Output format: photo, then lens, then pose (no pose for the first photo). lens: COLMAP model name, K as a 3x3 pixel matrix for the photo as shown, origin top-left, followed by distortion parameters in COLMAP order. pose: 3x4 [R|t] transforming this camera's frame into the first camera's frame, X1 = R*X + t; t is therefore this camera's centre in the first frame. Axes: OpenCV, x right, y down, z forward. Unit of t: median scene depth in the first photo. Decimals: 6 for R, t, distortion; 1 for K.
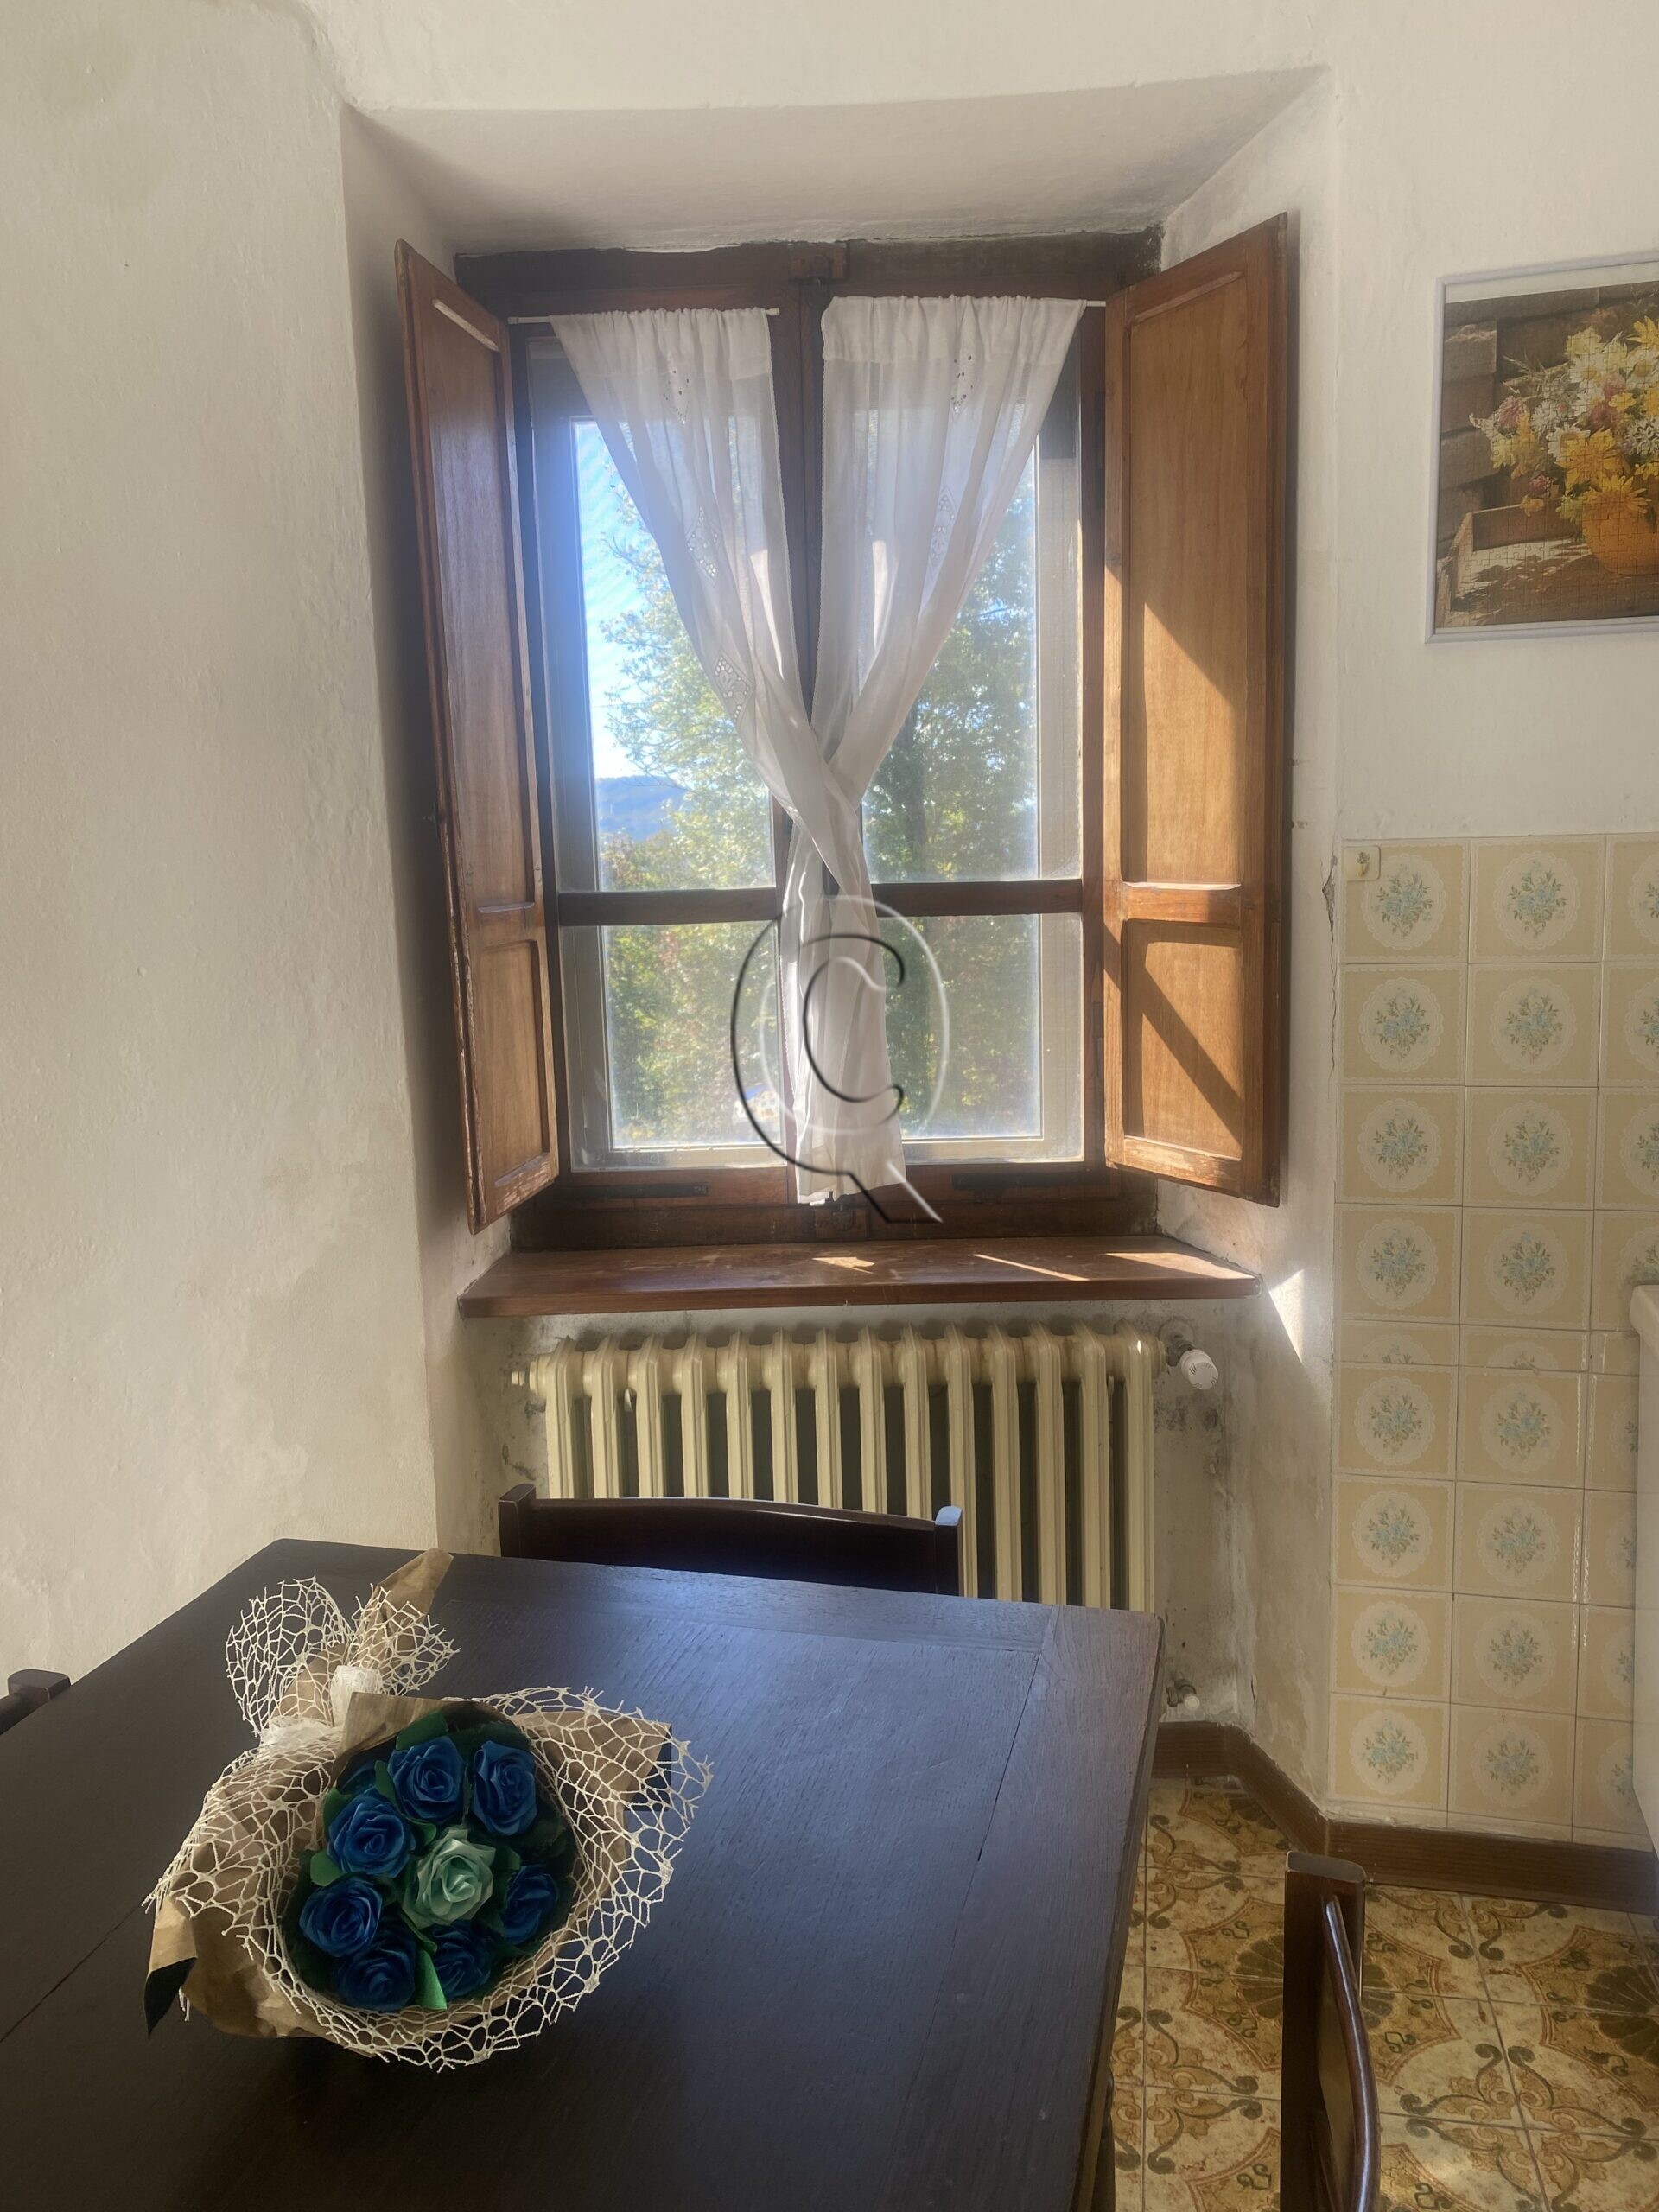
lens RADIAL K [[1691.3, 0, 817.4], [0, 1691.3, 1105.5], [0, 0, 1]] dist [0.043748, -0.060166]
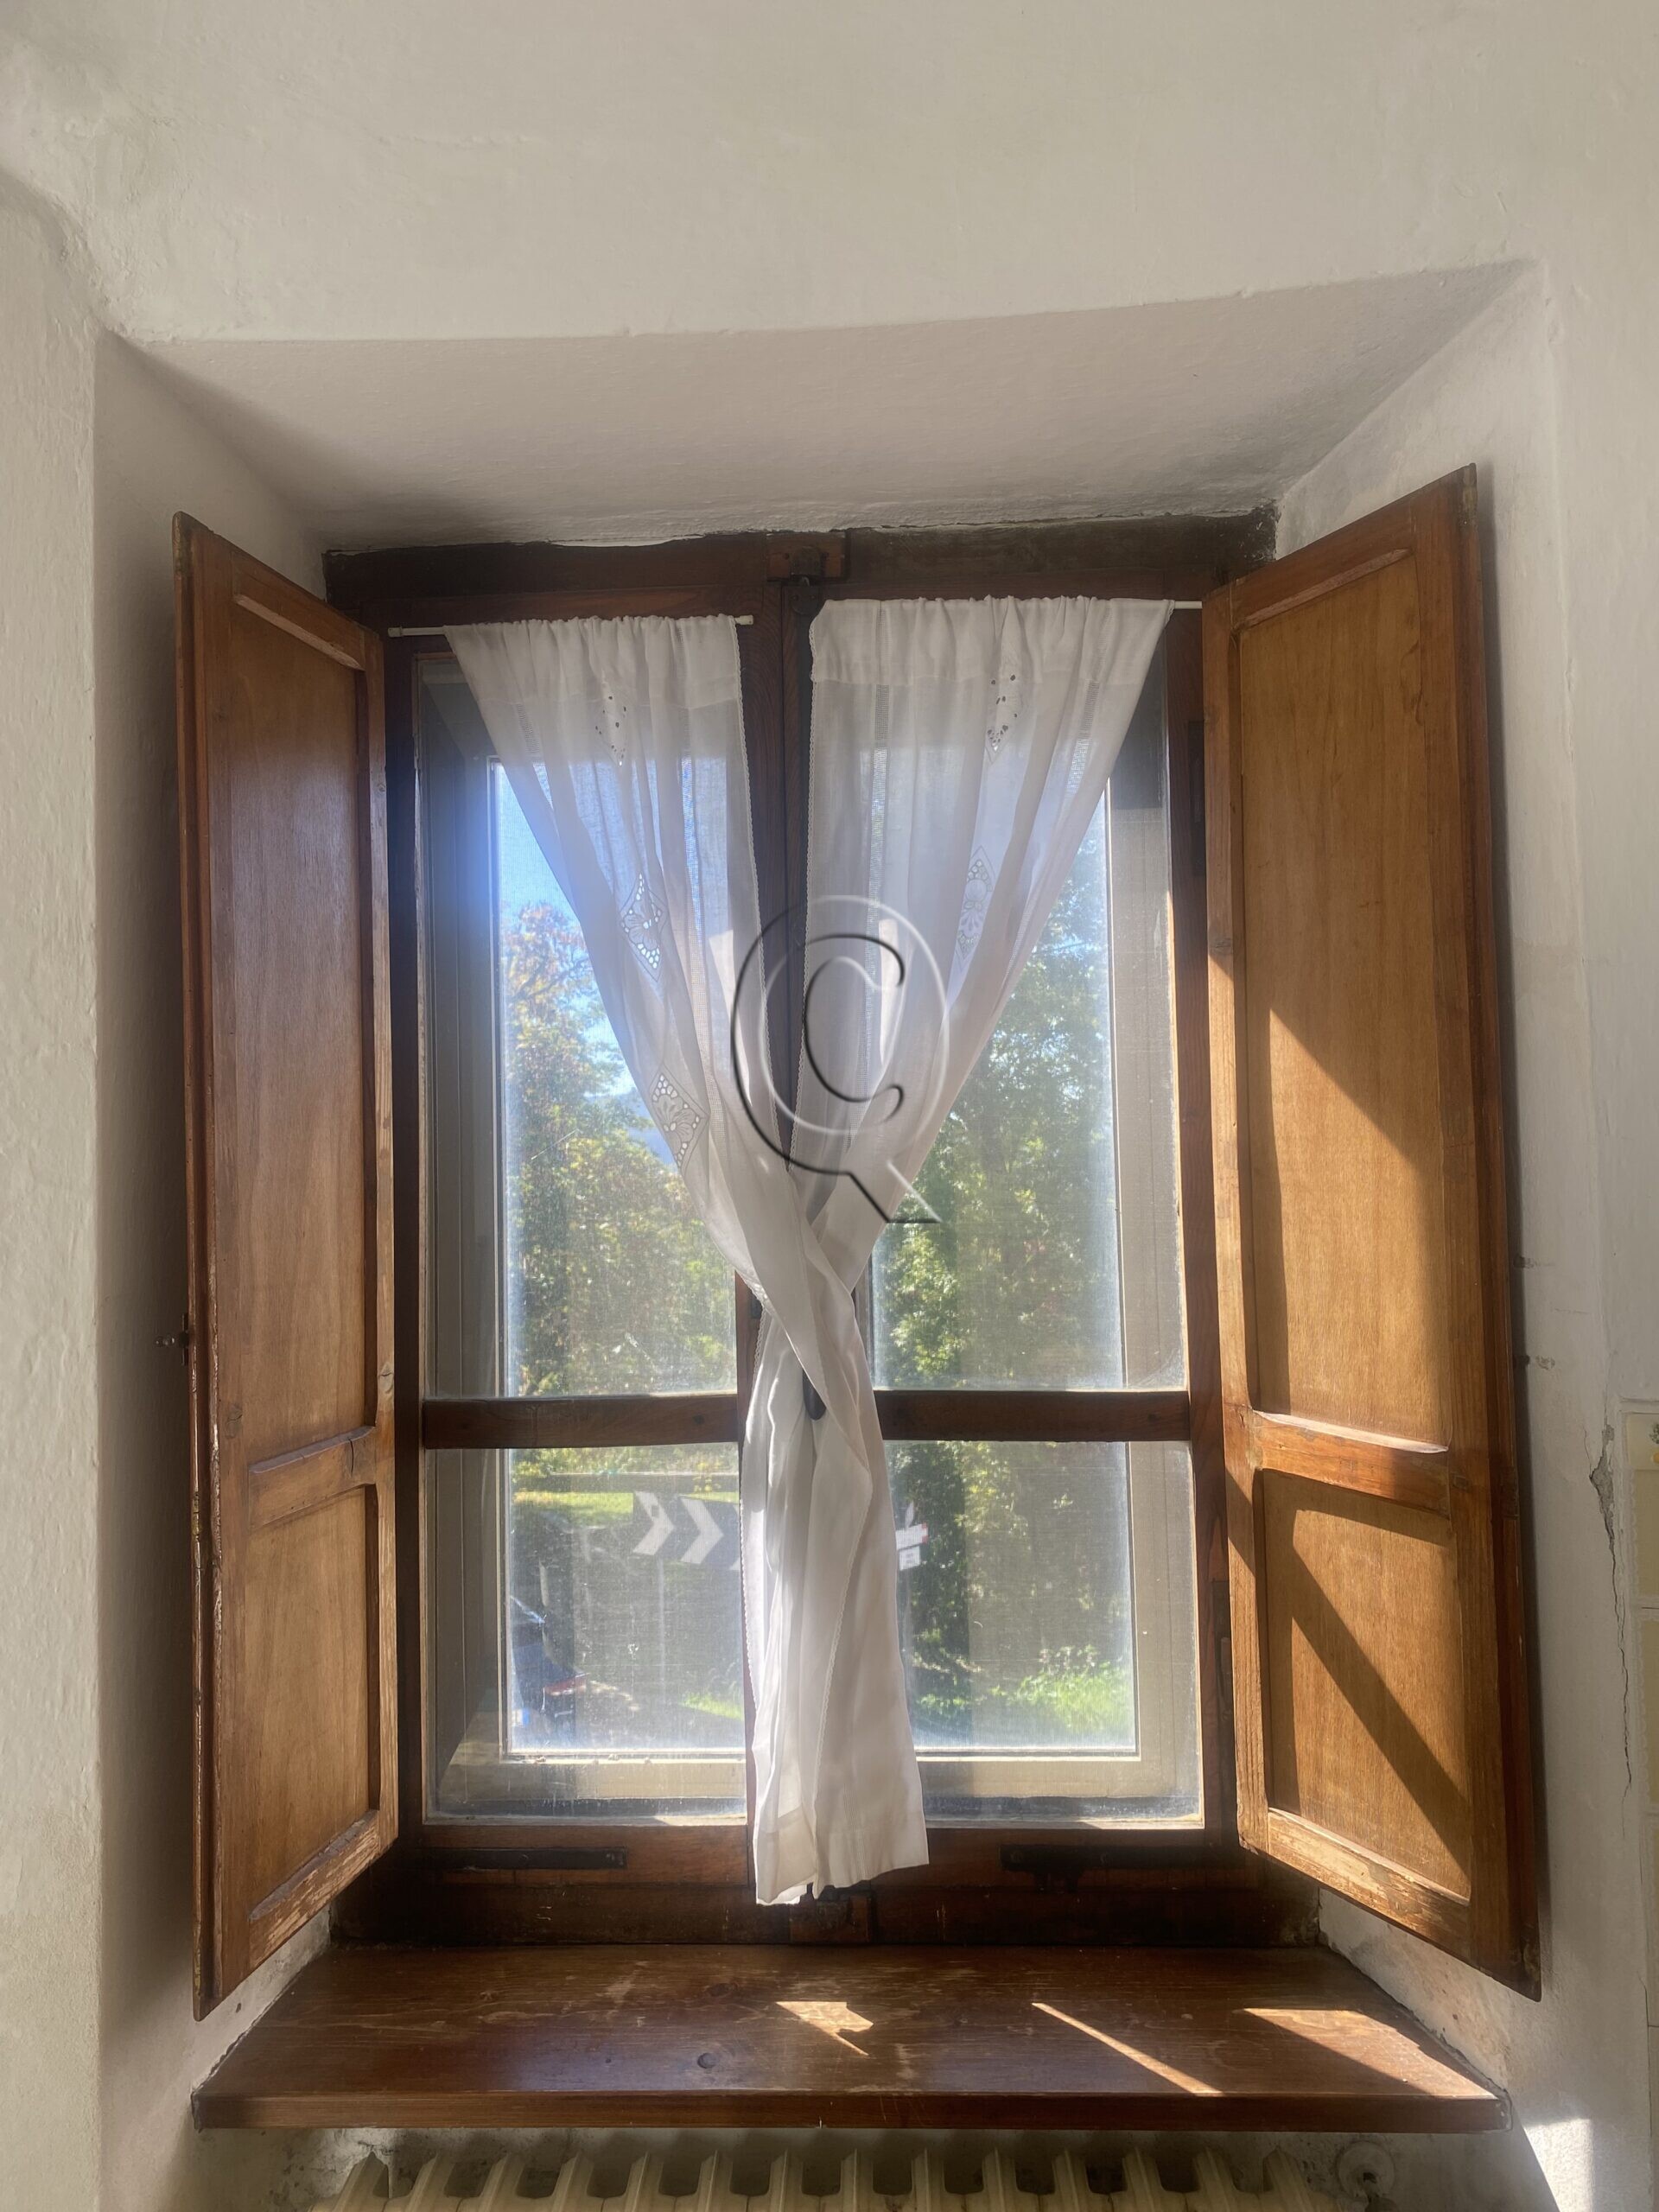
lens RADIAL K [[1691.3, 0, 827.4], [0, 1691.3, 1097.6], [0, 0, 1]] dist [0.043748, -0.060166]
pose [[0.999082, 0.005948, -0.042431, 0.043133], [-0.013793, 0.982250, -0.187066, -0.129259], [0.040565, 0.187480, 0.981431, 0.327198]]
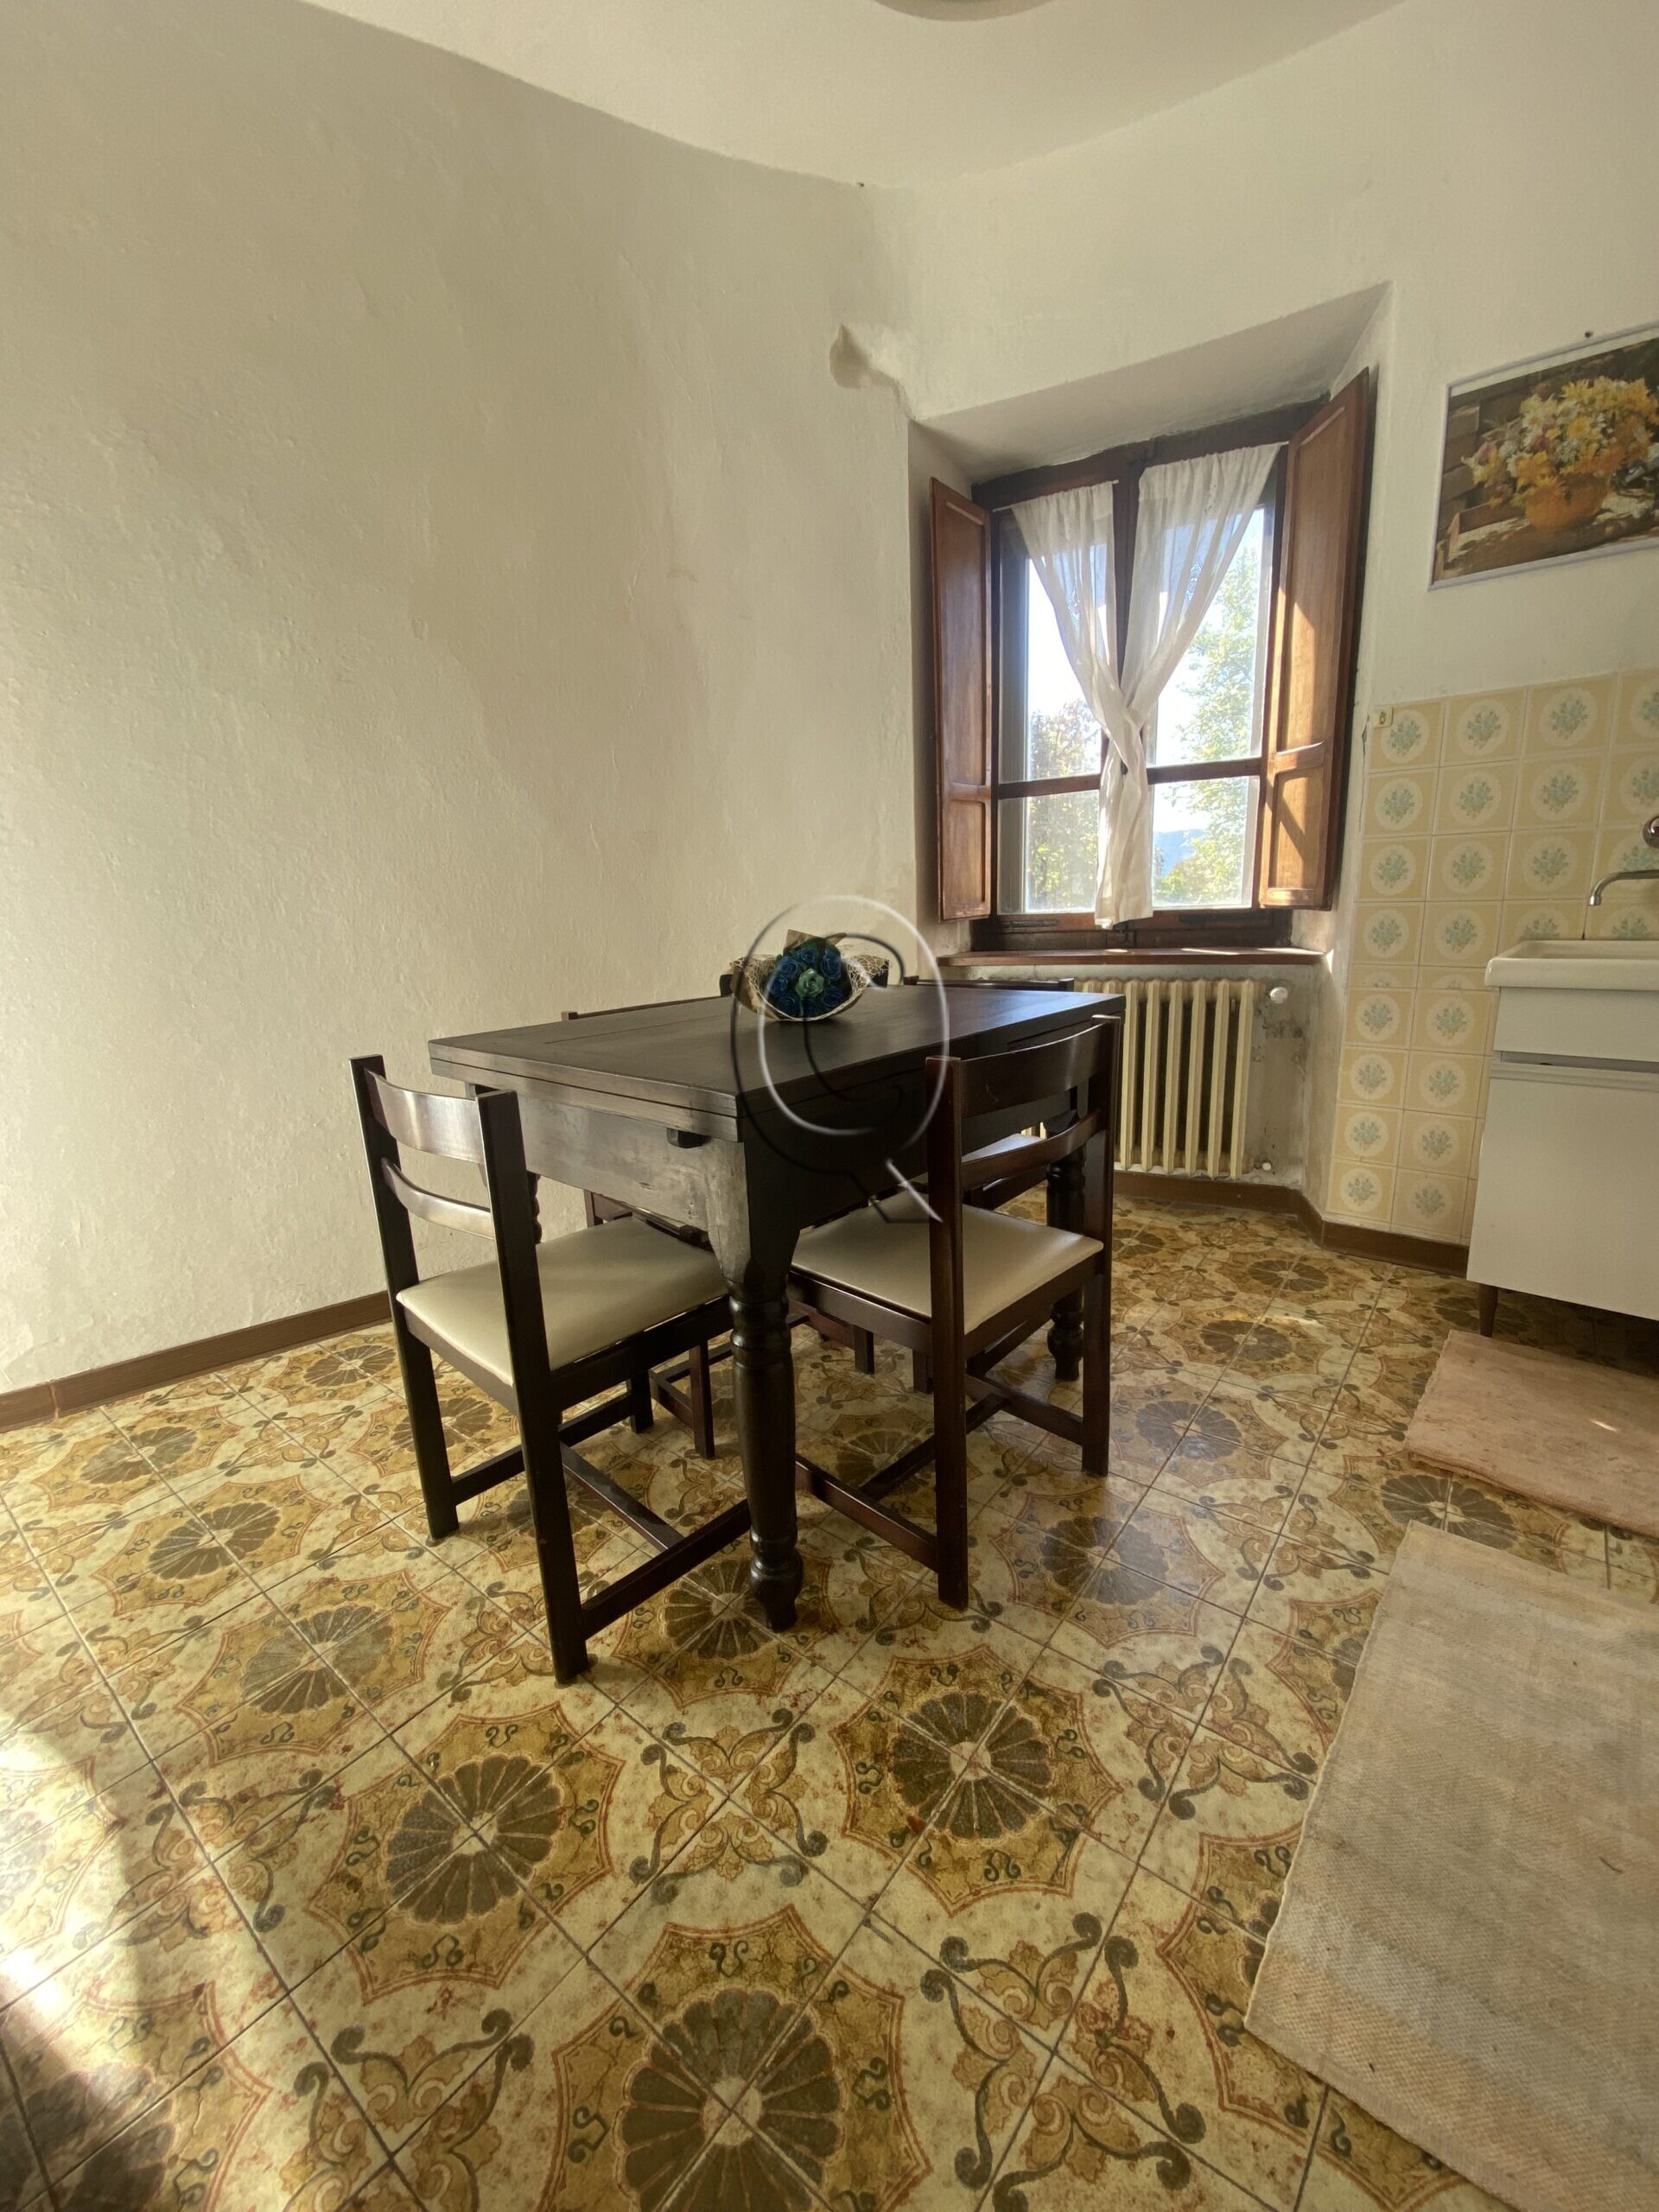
lens RADIAL K [[898.7, 0, 820.9], [0, 898.7, 1110.2], [0, 0, 1]] dist [-0.001078, -0.009986]
pose [[0.886991, 0.100647, -0.450685, 0.229094], [-0.052934, 0.991686, 0.117286, 0.189614], [0.458742, -0.080175, 0.884945, -0.198361]]
